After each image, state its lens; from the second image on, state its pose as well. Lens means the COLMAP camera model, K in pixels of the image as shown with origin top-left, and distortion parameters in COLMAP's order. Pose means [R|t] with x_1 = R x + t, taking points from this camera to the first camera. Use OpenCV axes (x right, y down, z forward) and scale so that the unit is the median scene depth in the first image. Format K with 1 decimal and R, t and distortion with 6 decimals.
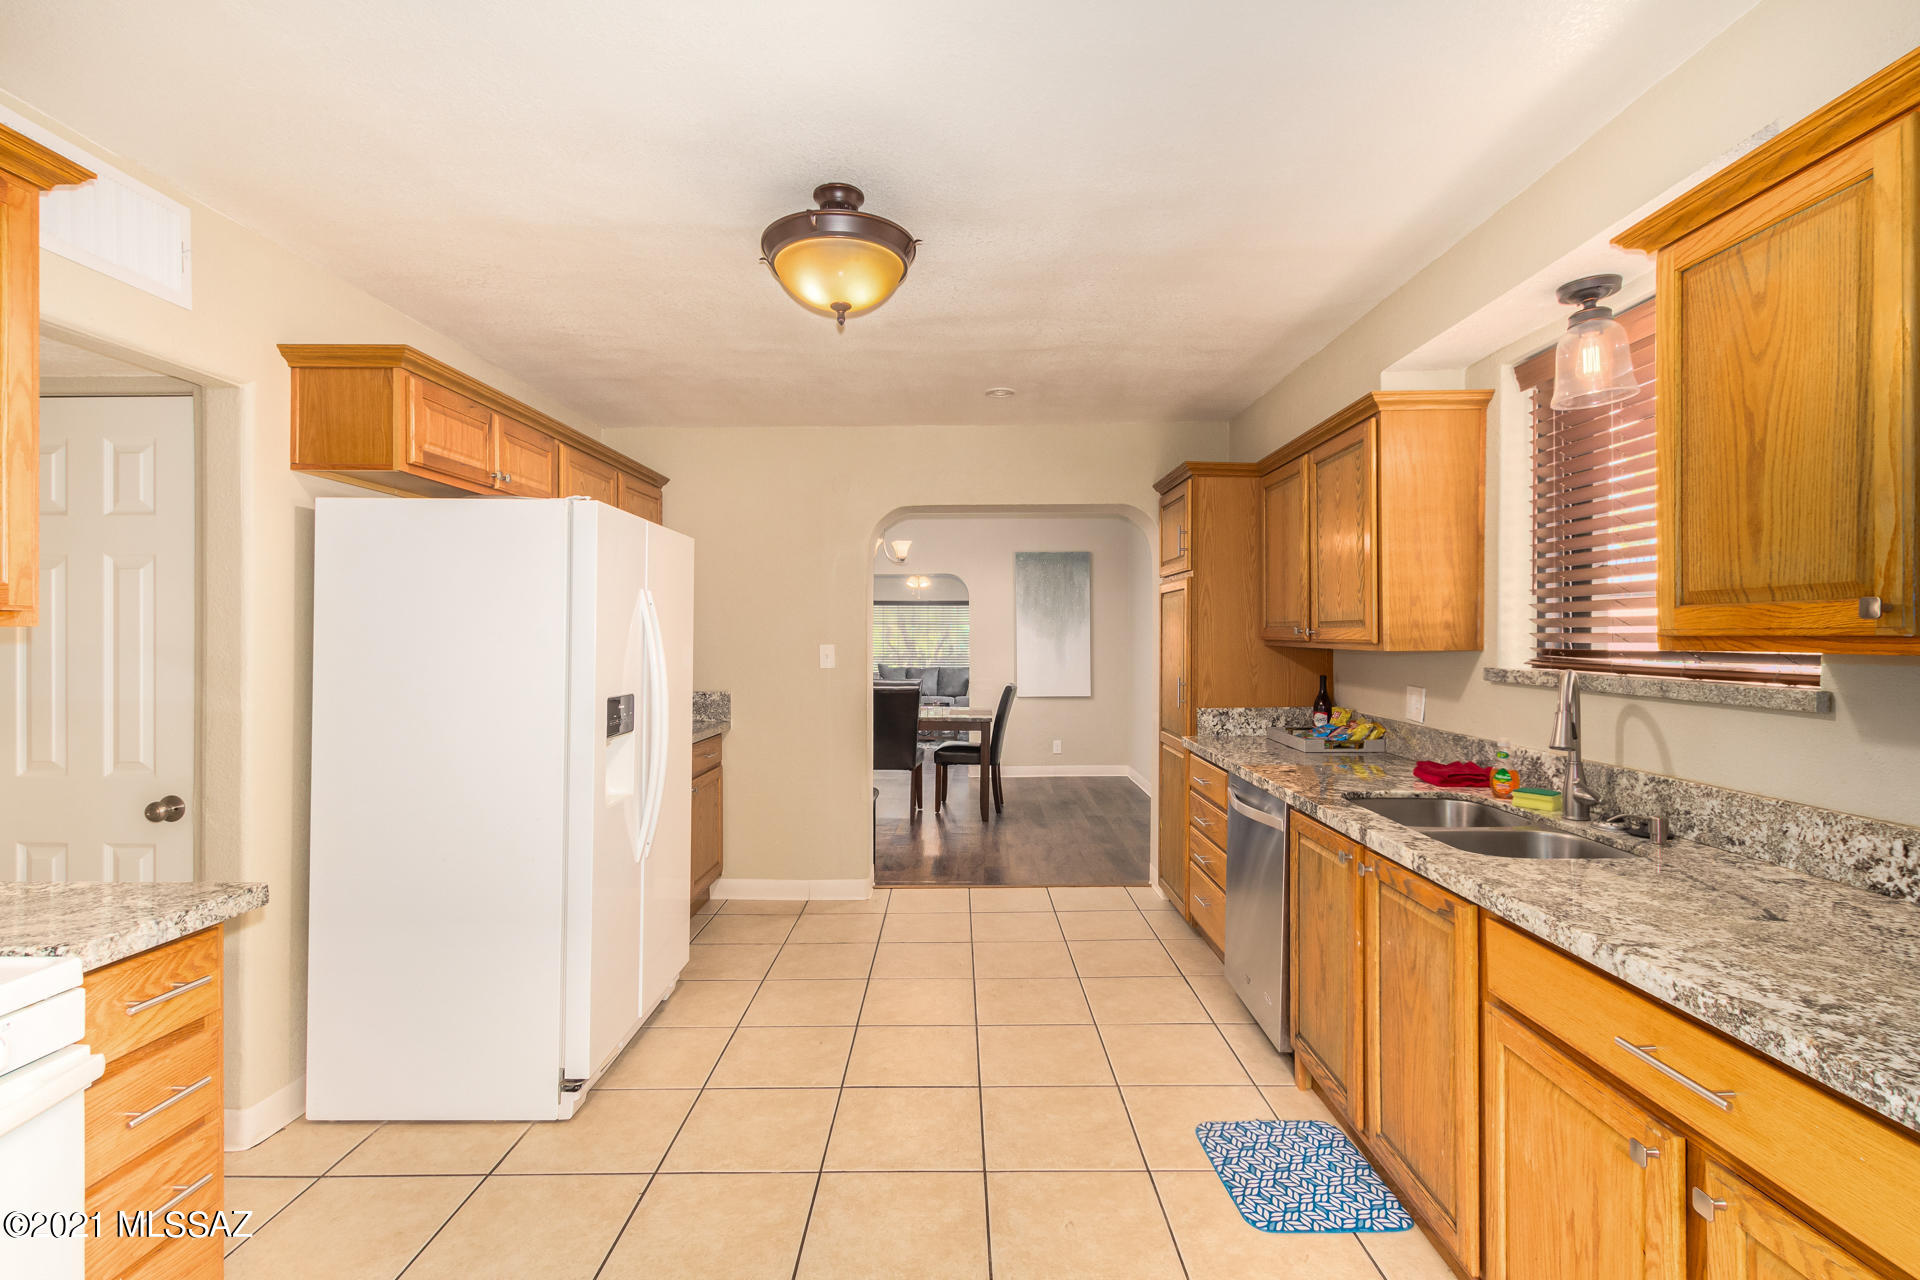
lens RADIAL K [[875.3, 0, 958.5], [0, 875.3, 634.6], [0, 0, 1]] dist [0.003379, -0.003340]
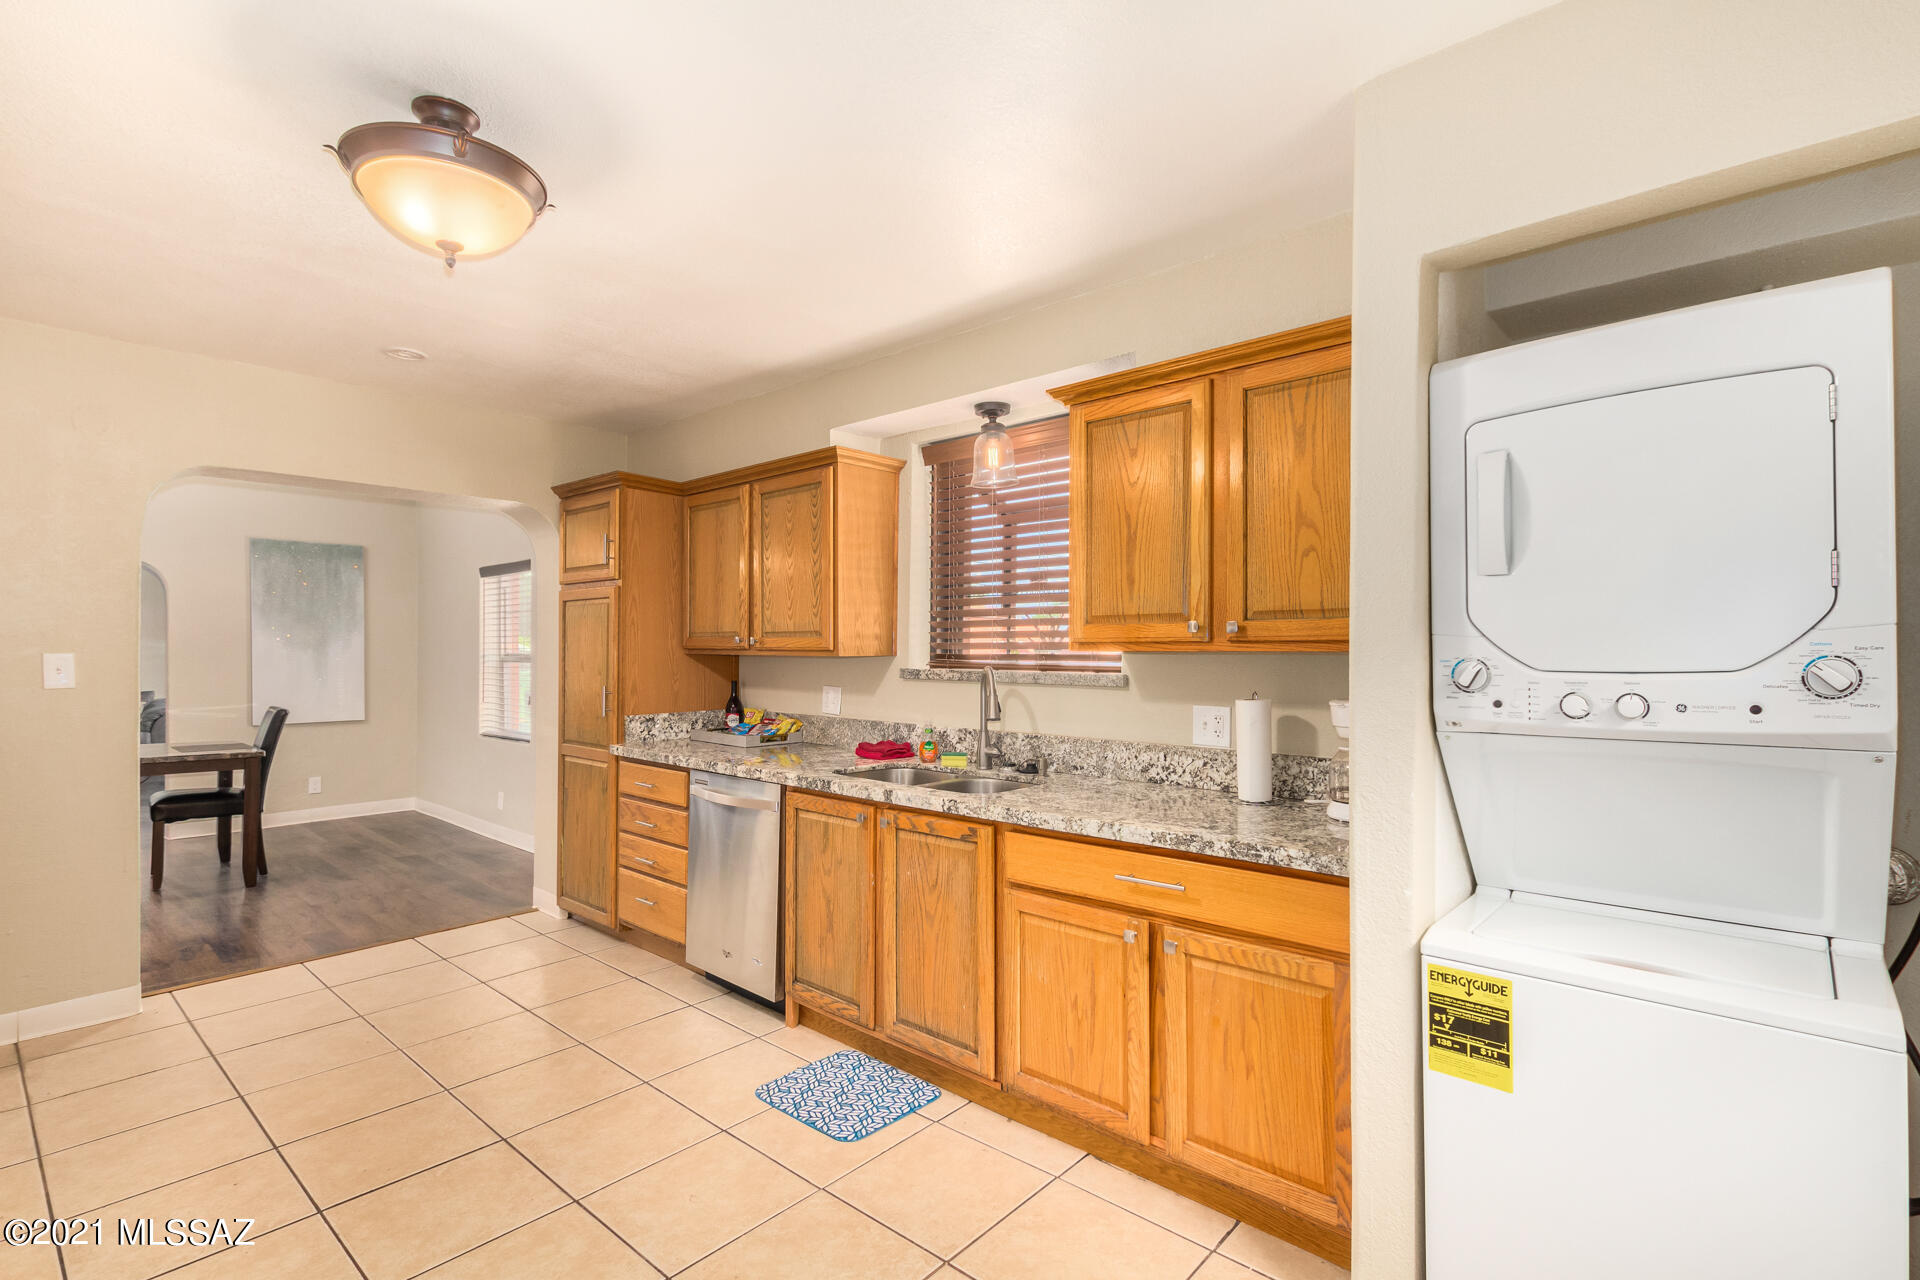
lens RADIAL K [[884.5, 0, 969.0], [0, 884.5, 652.1], [0, 0, 1]] dist [0.001835, 0.000335]
pose [[0.653379, 0.003956, 0.757021, -0.395082], [-0.004788, 0.999988, -0.001092, 0.015458], [-0.757016, -0.002911, 0.653390, 0.048669]]
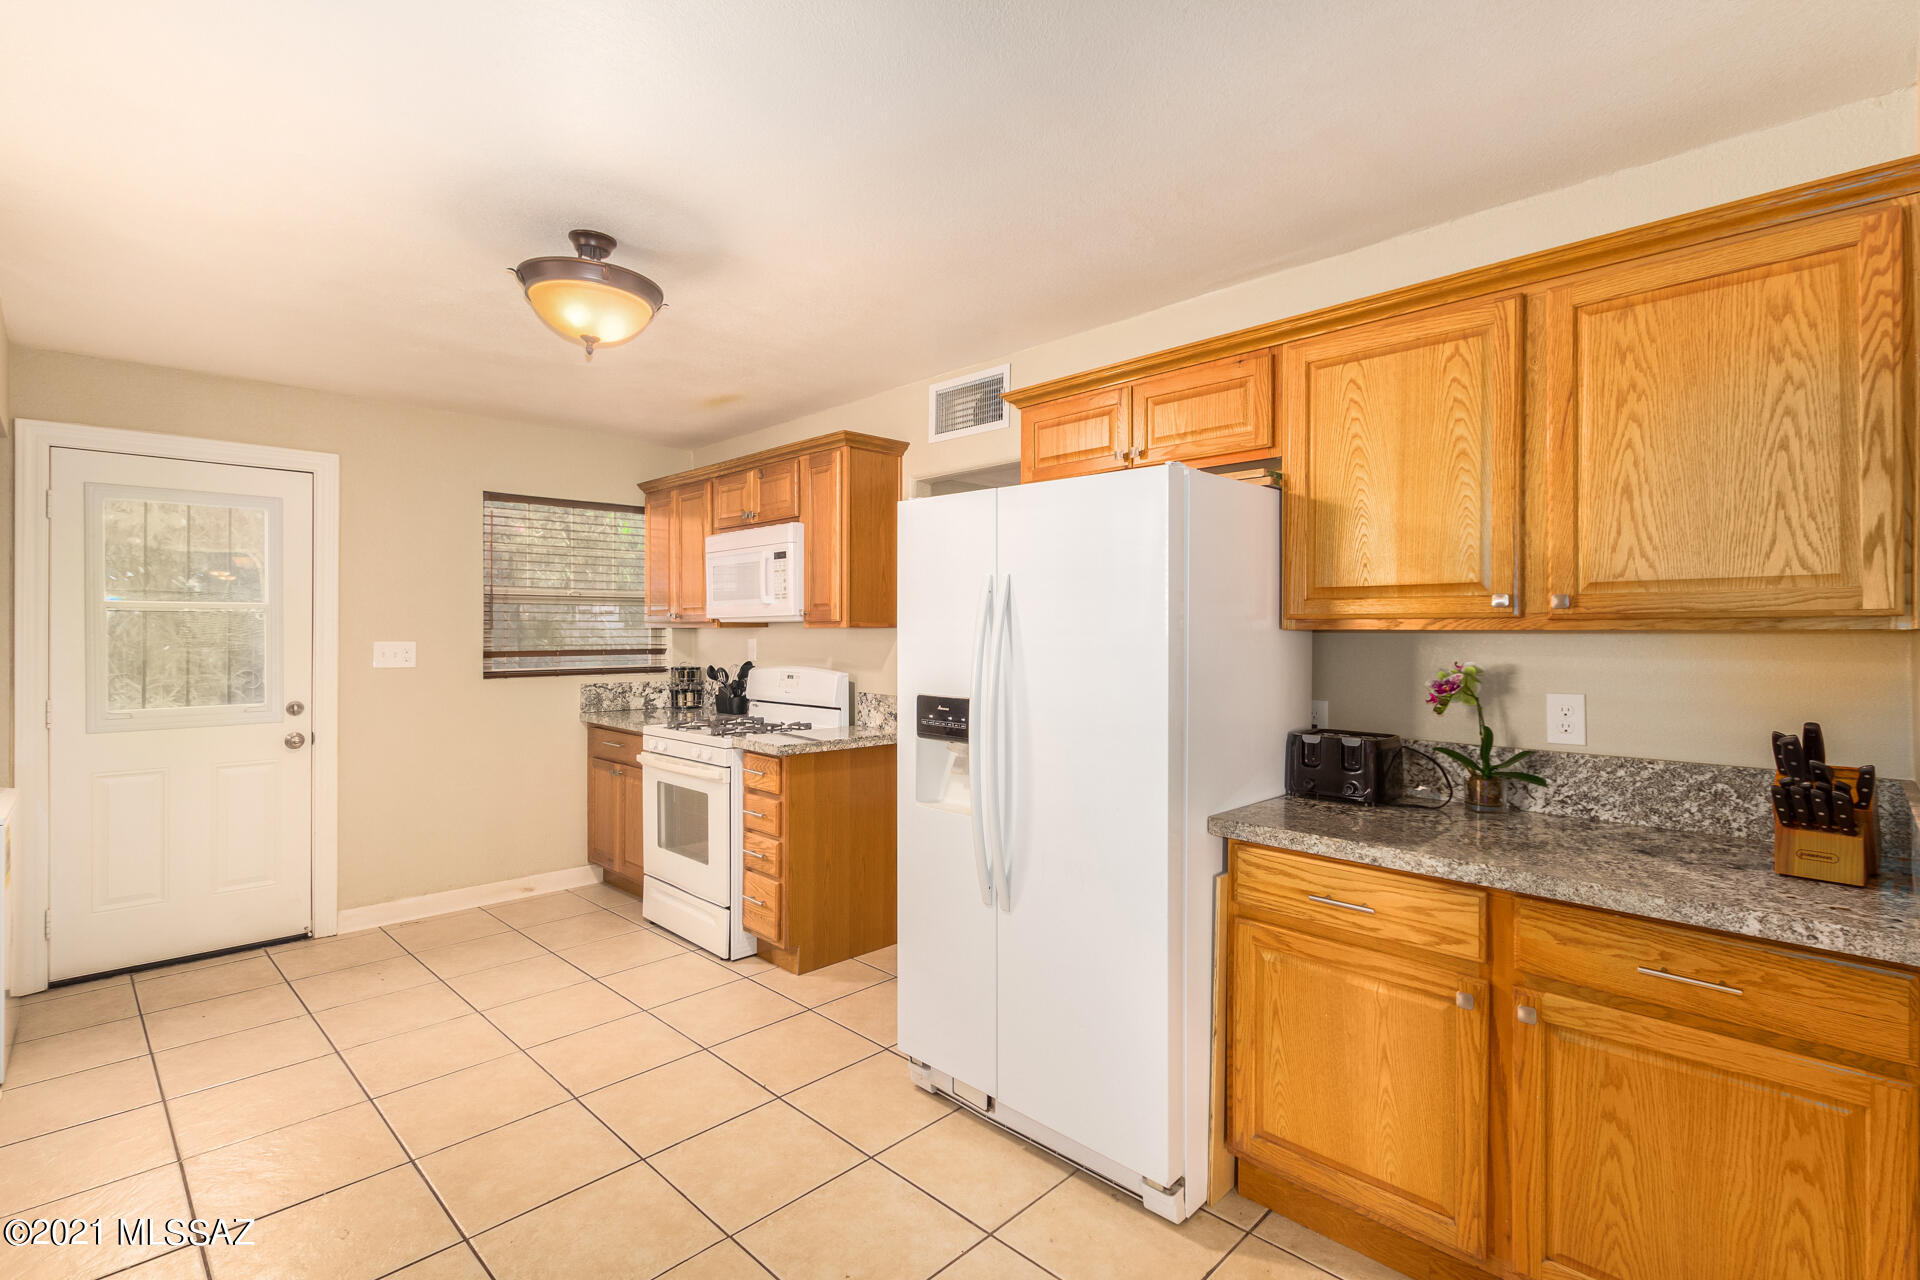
lens RADIAL K [[874.1, 0, 957.3], [0, 874.1, 629.0], [0, 0, 1]] dist [0.000929, -0.000092]
pose [[-0.697115, -0.001794, -0.716958, 0.300646], [0.000842, 0.999994, -0.003321, 0.002180], [0.716959, -0.002919, -0.697109, 1.865930]]
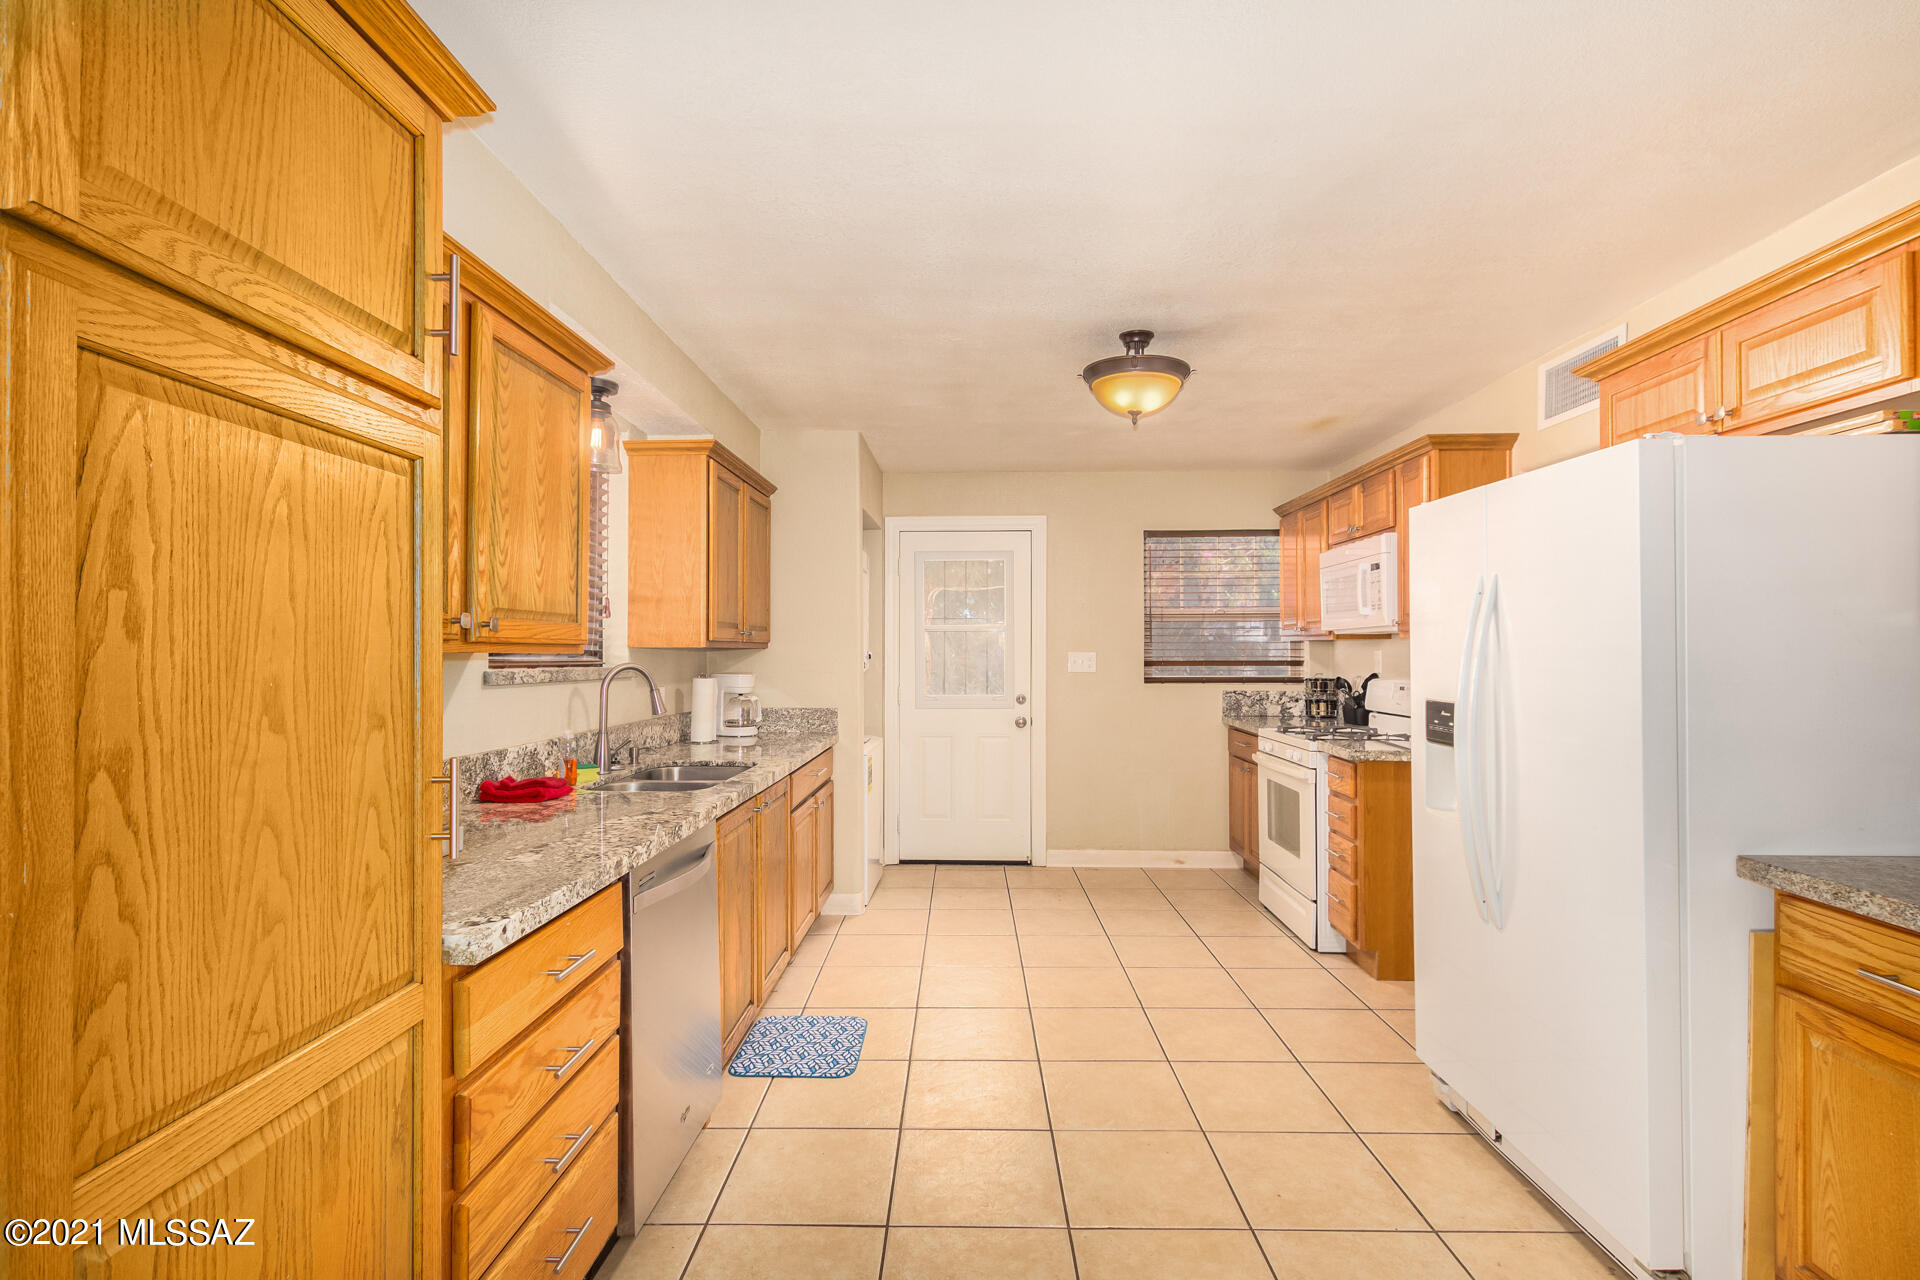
lens RADIAL K [[887.8, 0, 971.3], [0, 887.8, 641.0], [0, 0, 1]] dist [0.004235, 0.000271]
pose [[-1.000000, 0.000589, -0.000771, 0.123242], [0.000599, 0.999915, -0.013021, 0.021351], [0.000764, -0.013021, -0.999915, 2.171174]]
